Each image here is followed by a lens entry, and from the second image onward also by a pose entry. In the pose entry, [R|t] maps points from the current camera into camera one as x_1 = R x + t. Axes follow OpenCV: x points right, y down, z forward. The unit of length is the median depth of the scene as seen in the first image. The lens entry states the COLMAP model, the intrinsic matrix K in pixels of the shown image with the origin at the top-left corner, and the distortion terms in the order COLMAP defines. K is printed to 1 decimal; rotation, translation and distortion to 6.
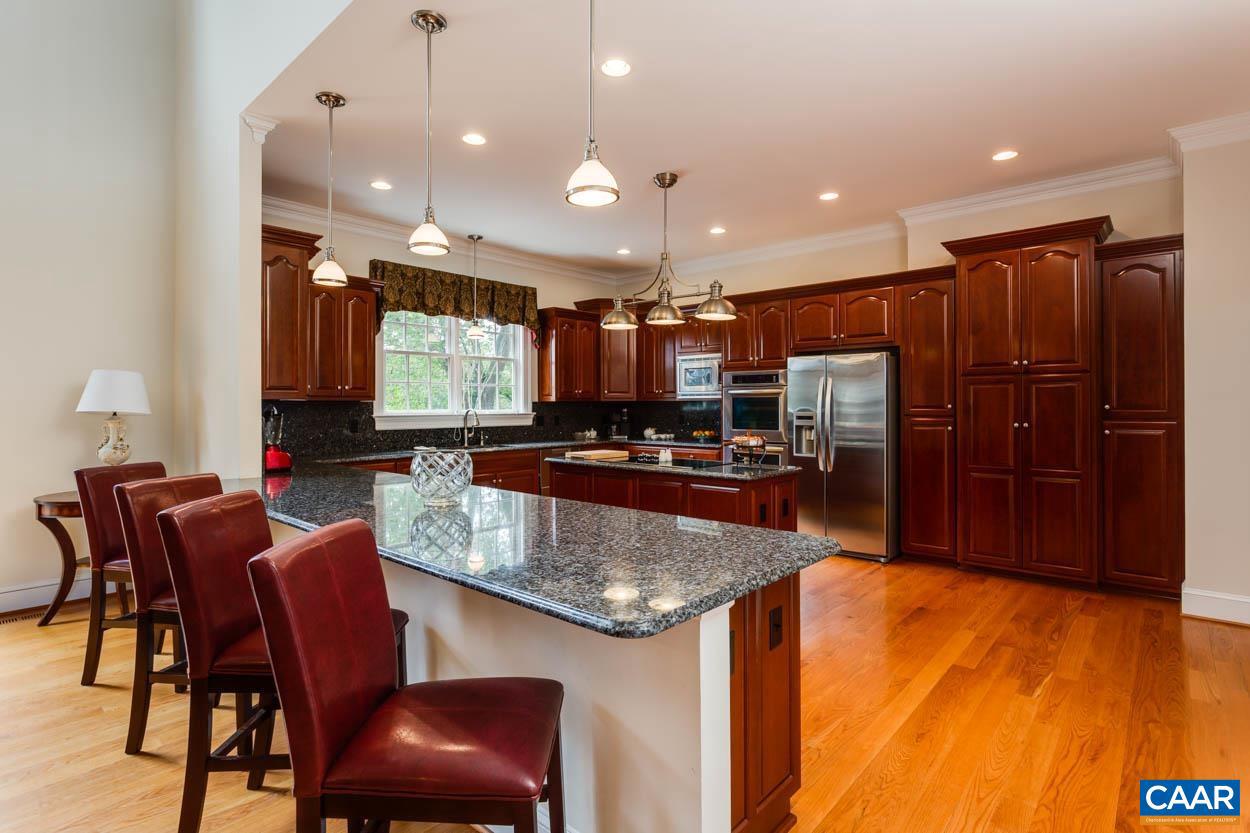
lens RADIAL K [[615.9, 0, 623.5], [0, 615.9, 412.5], [0, 0, 1]] dist [-0.003908, 0.003138]
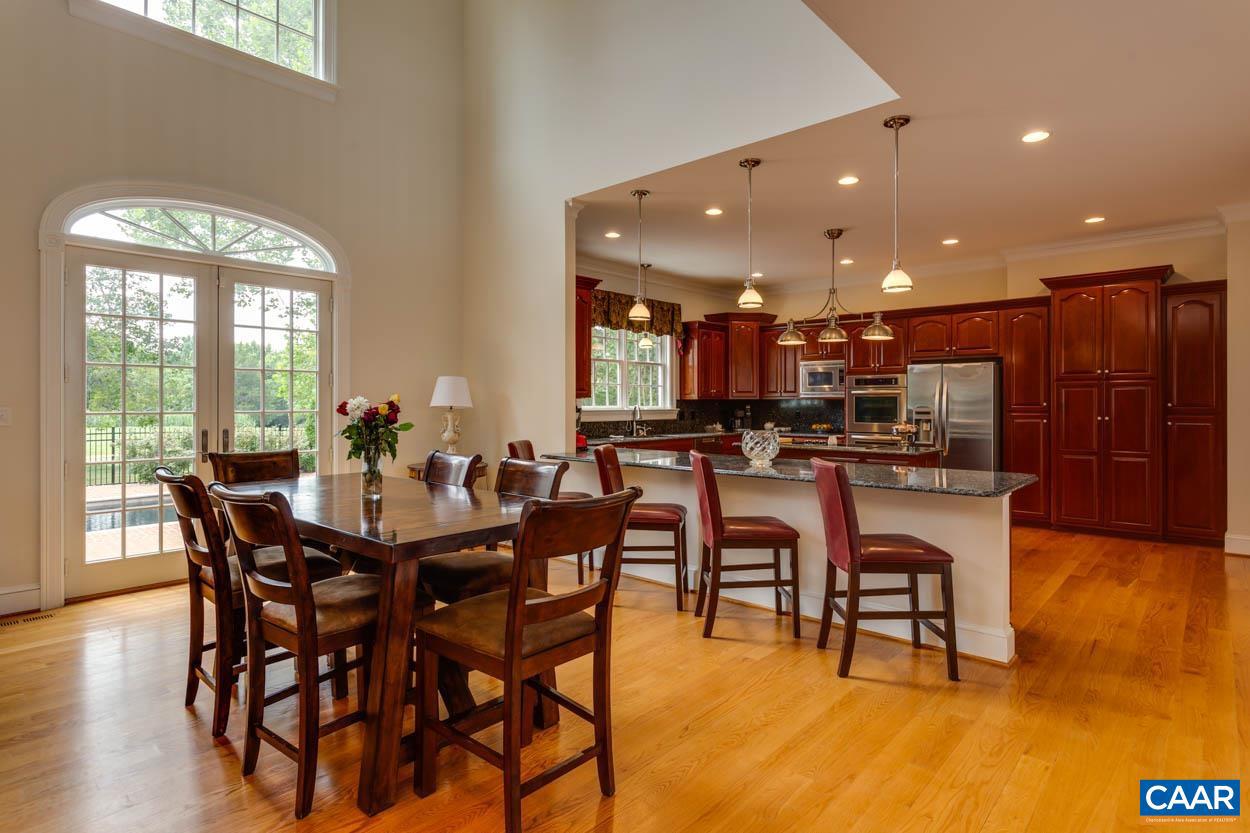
lens RADIAL K [[660.7, 0, 624.4], [0, 660.7, 410.8], [0, 0, 1]] dist [0.011756, -0.001348]
pose [[0.999992, 0.003069, -0.002509, -0.362692], [-0.003068, 0.999995, 0.000313, 0.006419], [0.002510, -0.000305, 0.999997, -0.413883]]
